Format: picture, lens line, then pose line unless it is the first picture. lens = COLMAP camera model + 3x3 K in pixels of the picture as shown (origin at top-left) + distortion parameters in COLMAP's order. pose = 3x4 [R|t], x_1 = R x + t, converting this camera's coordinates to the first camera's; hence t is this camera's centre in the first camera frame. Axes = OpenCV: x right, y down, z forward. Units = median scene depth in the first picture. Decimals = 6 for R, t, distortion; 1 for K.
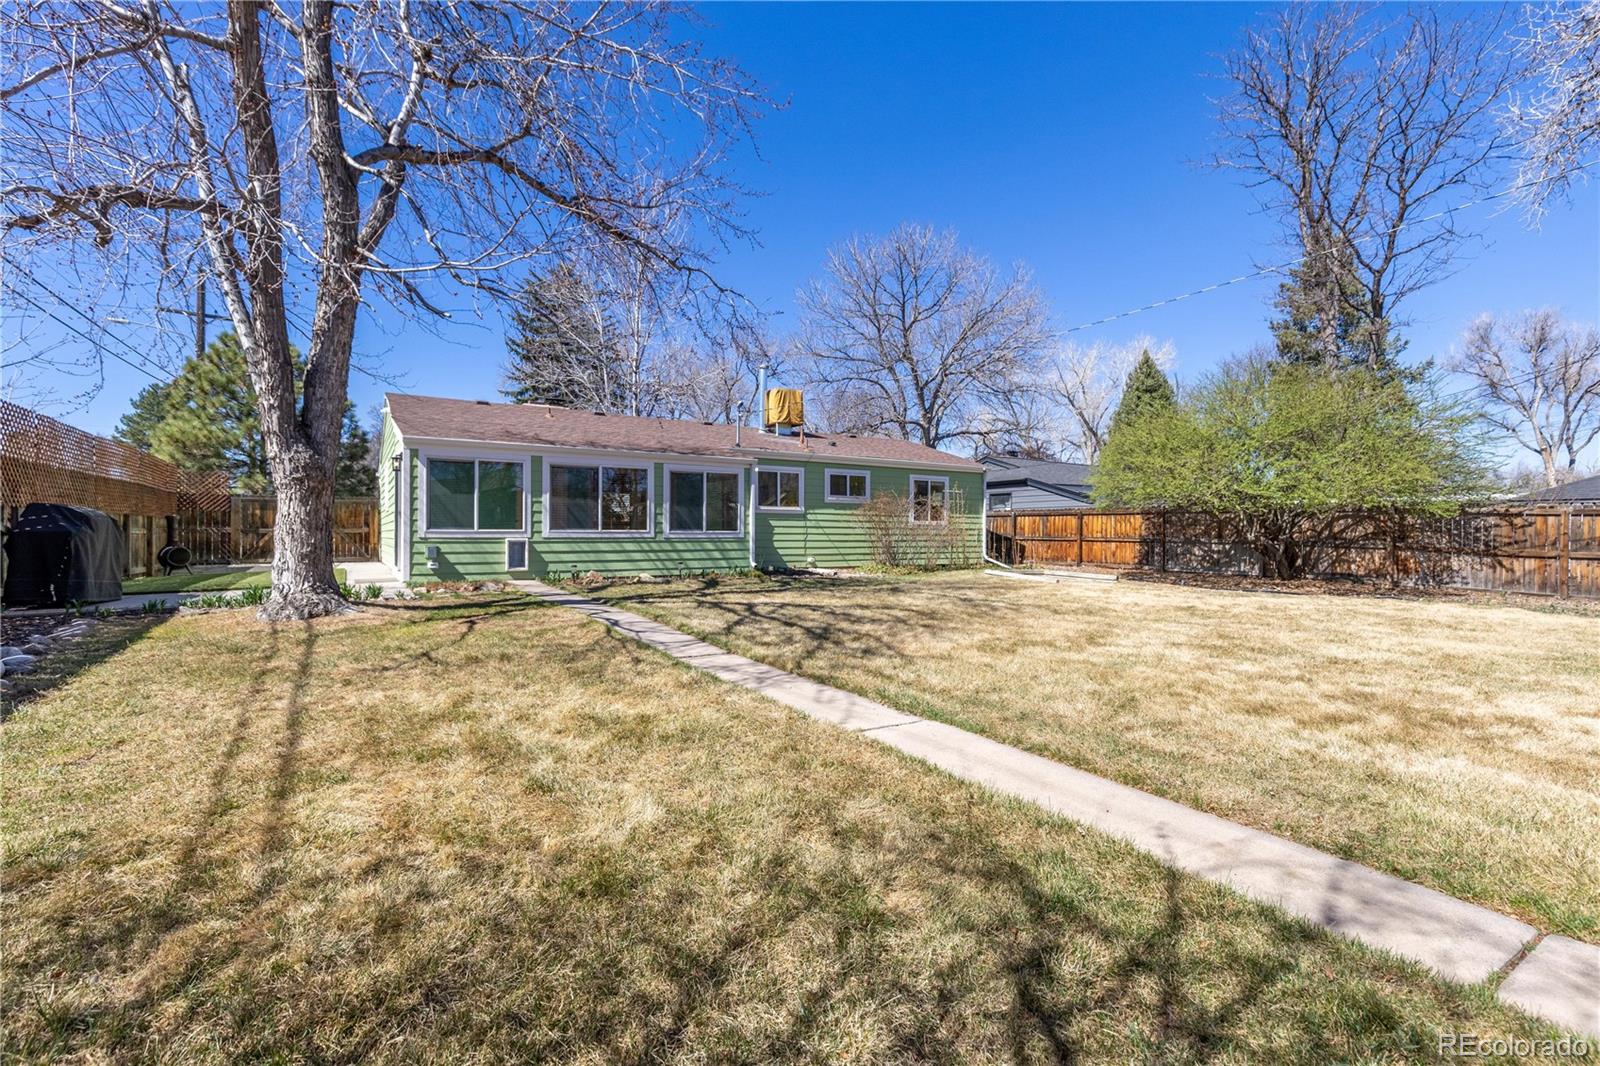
lens RADIAL K [[729.9, 0, 802.2], [0, 729.9, 531.9], [0, 0, 1]] dist [0.013807, -0.002878]
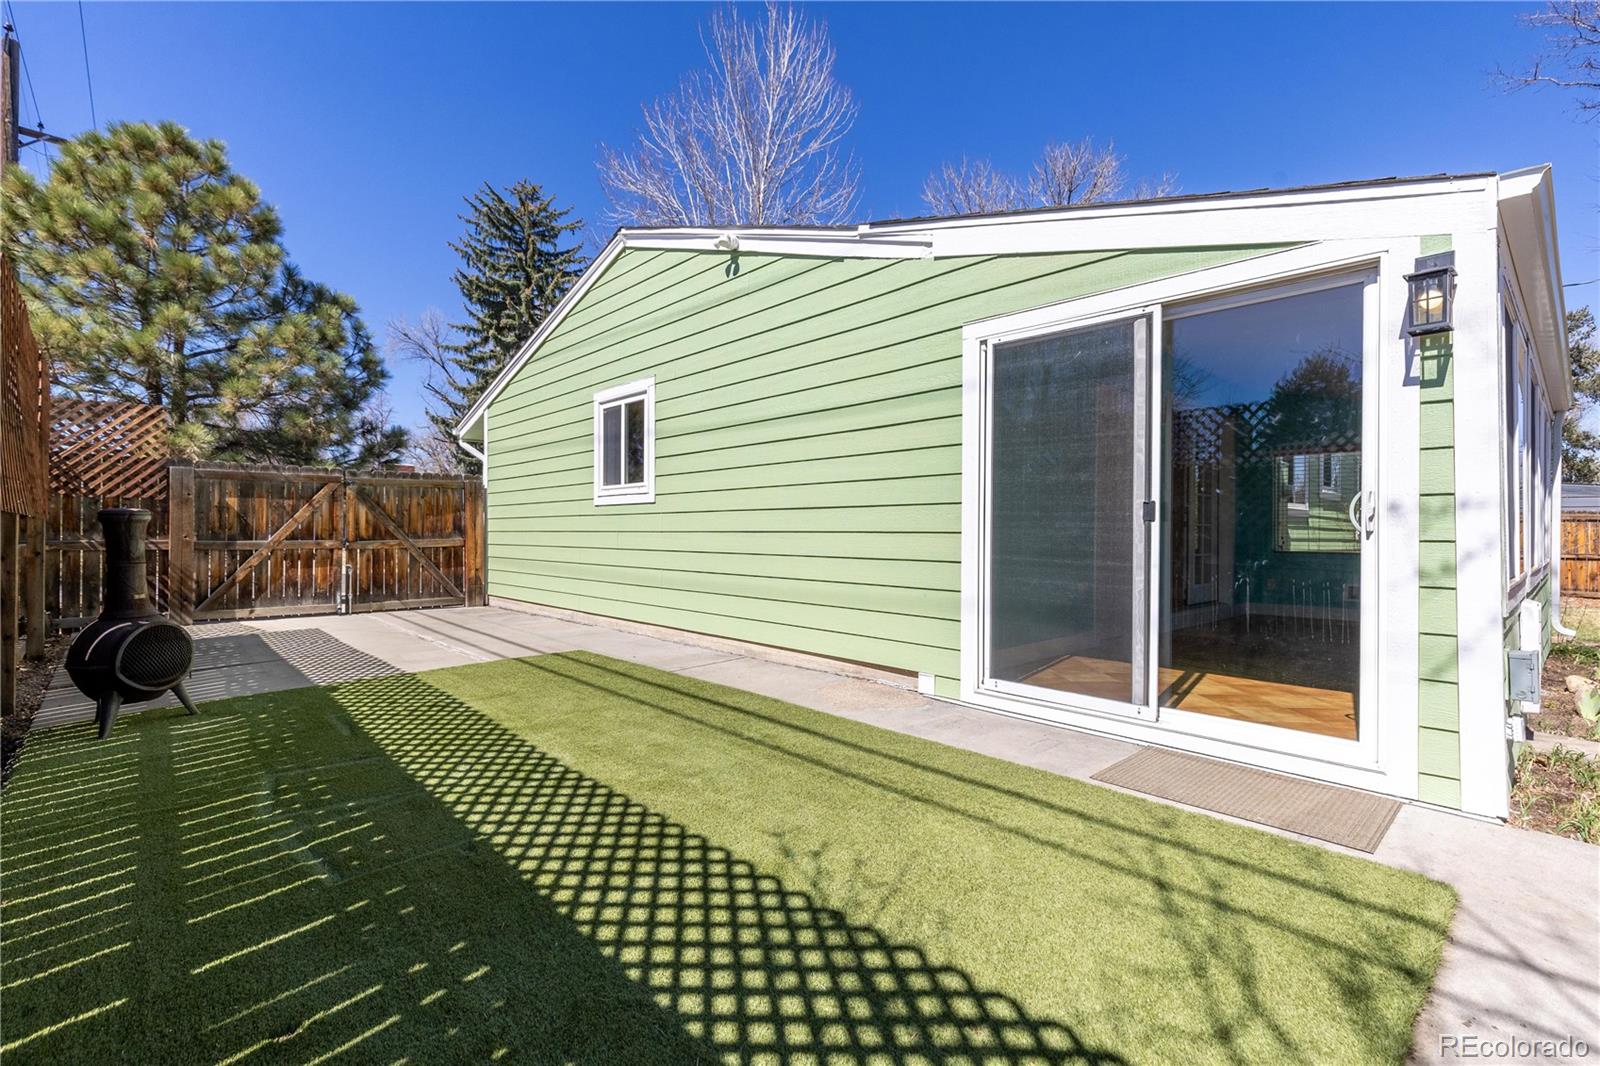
lens RADIAL K [[729.9, 0, 797.8], [0, 729.9, 532.4], [0, 0, 1]] dist [0.013807, -0.002878]
pose [[0.982236, 0.004772, 0.187589, -0.462873], [-0.006097, 0.999960, 0.006487, -0.012963], [-0.187550, -0.007516, 0.982226, 0.477624]]
